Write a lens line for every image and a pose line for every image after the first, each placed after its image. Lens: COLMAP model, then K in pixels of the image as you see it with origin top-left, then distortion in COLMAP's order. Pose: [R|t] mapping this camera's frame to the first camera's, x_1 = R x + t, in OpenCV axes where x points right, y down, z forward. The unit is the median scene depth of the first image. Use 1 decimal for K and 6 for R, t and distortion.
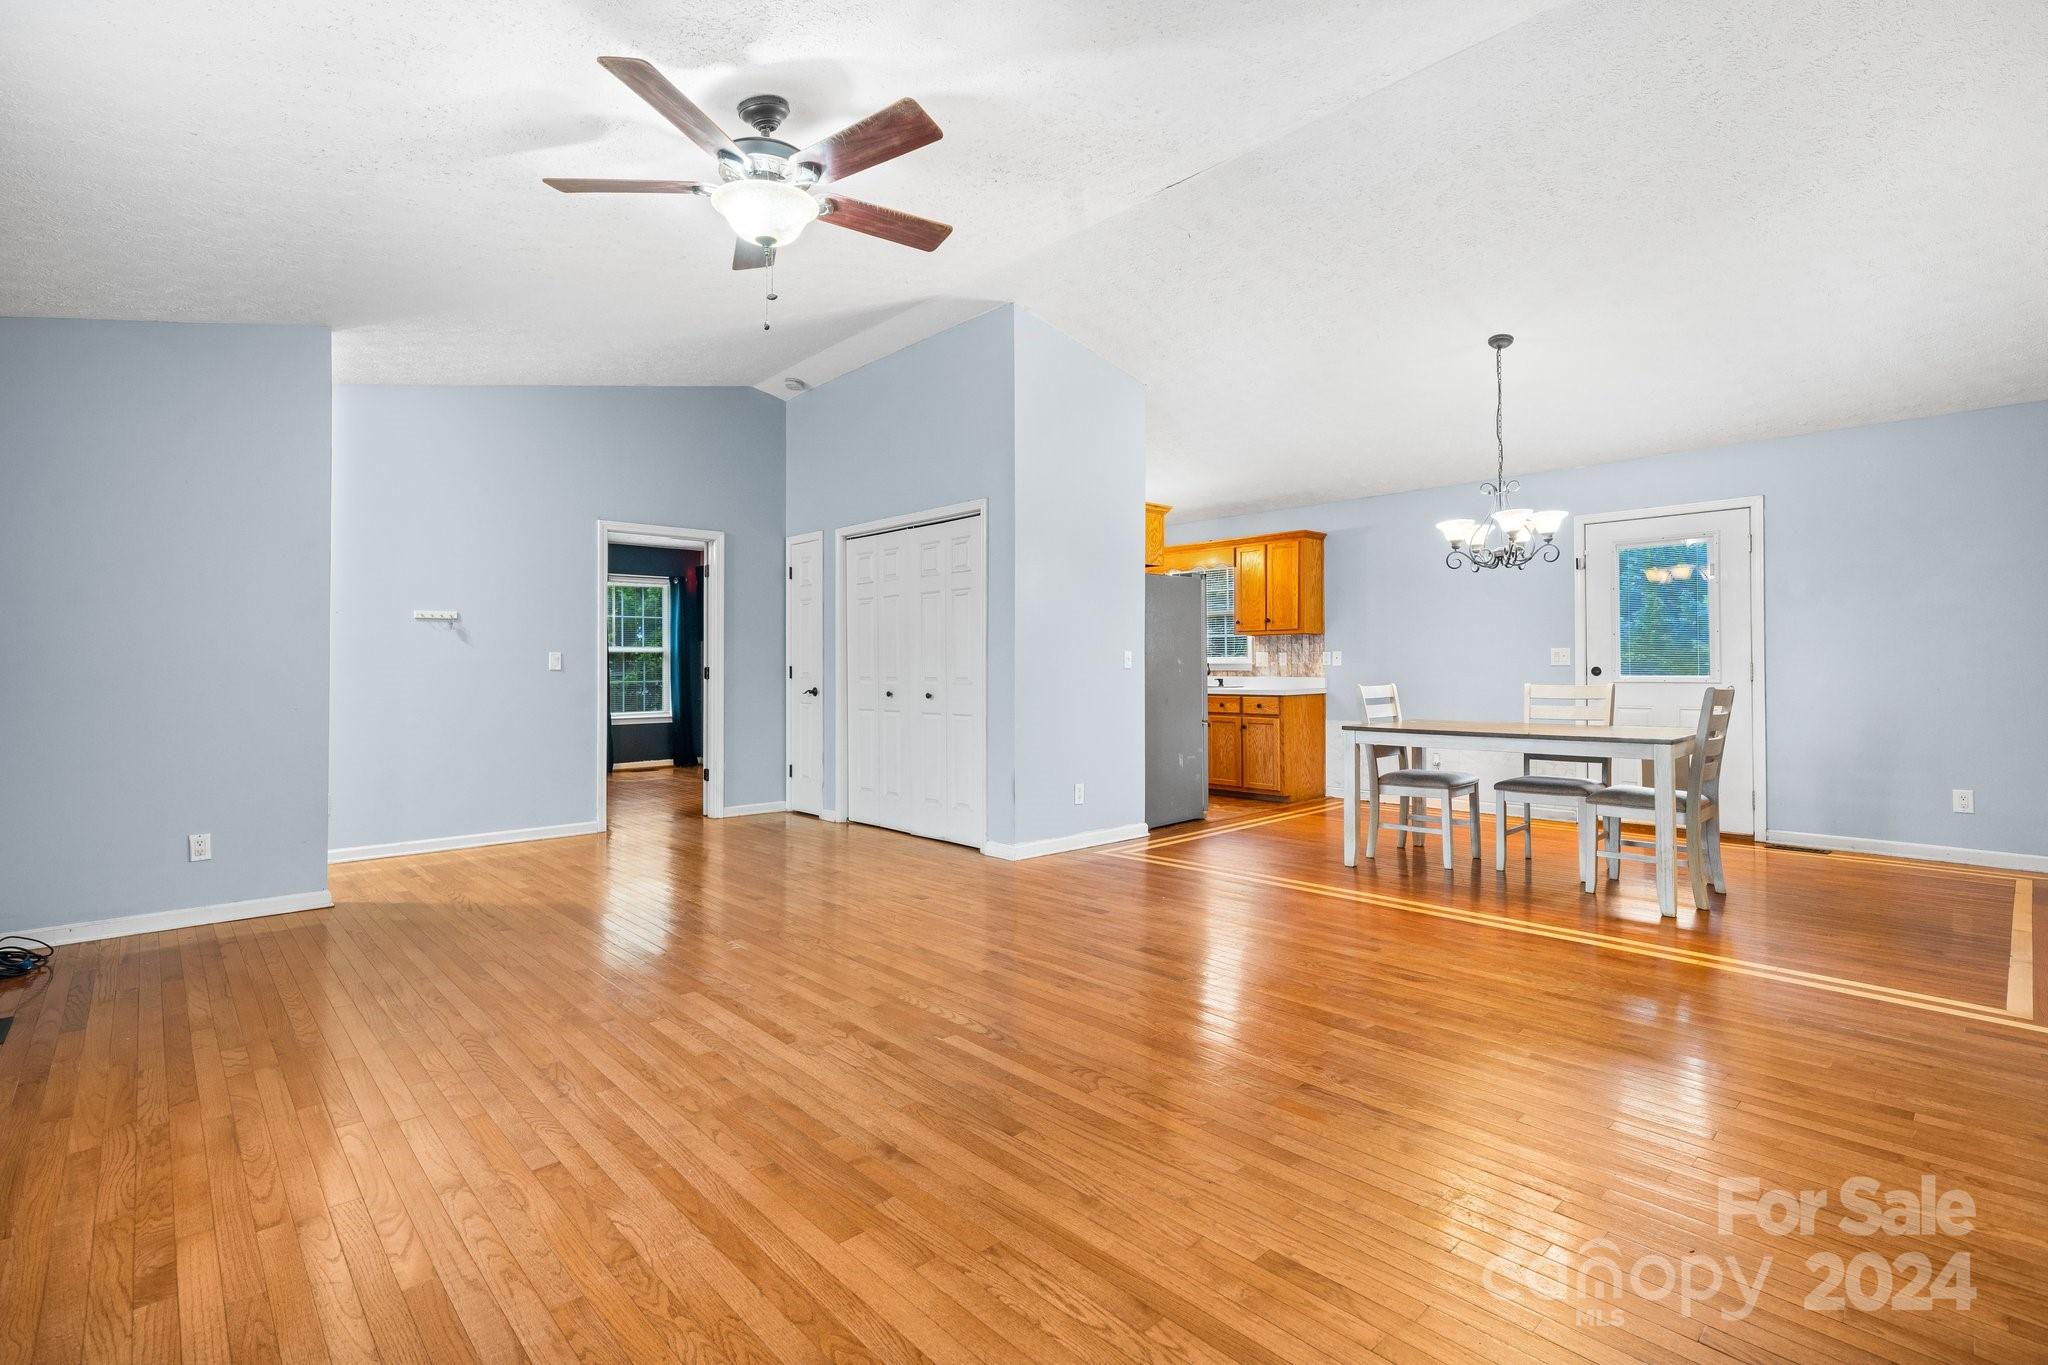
lens RADIAL K [[940.0, 0, 1025.0], [0, 940.0, 660.7], [0, 0, 1]] dist [-0.000557, -0.000080]
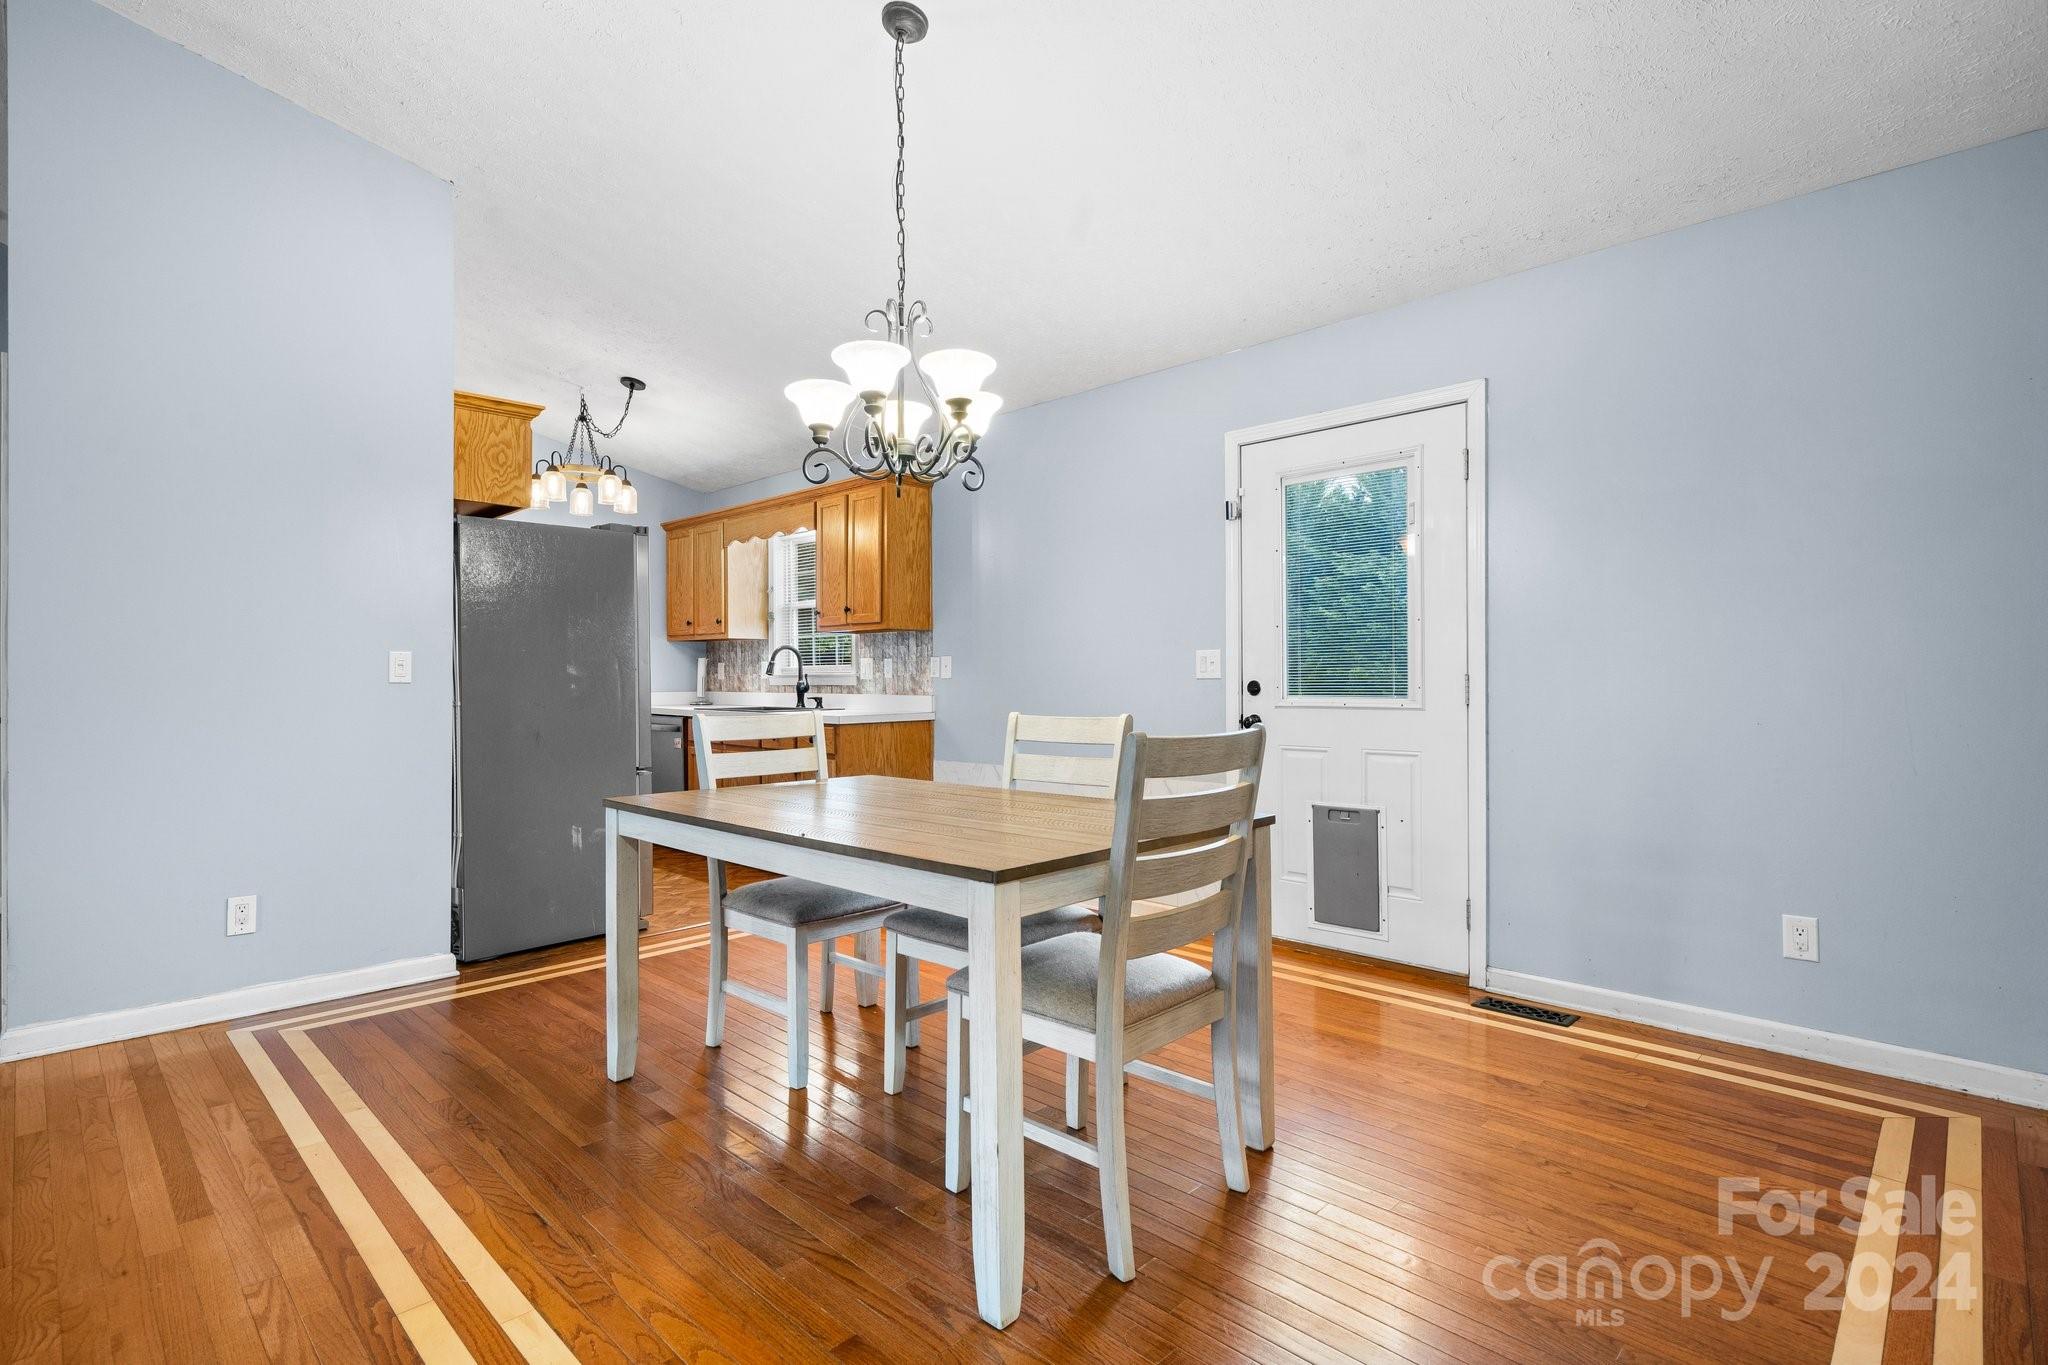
lens RADIAL K [[977.6, 0, 1023.2], [0, 977.6, 681.5], [0, 0, 1]] dist [0.000256, -0.000062]
pose [[0.998958, 0.001811, 0.045596, 0.359274], [-0.002207, 0.999960, 0.008639, 0.001541], [-0.045579, -0.008730, 0.998923, 0.315898]]
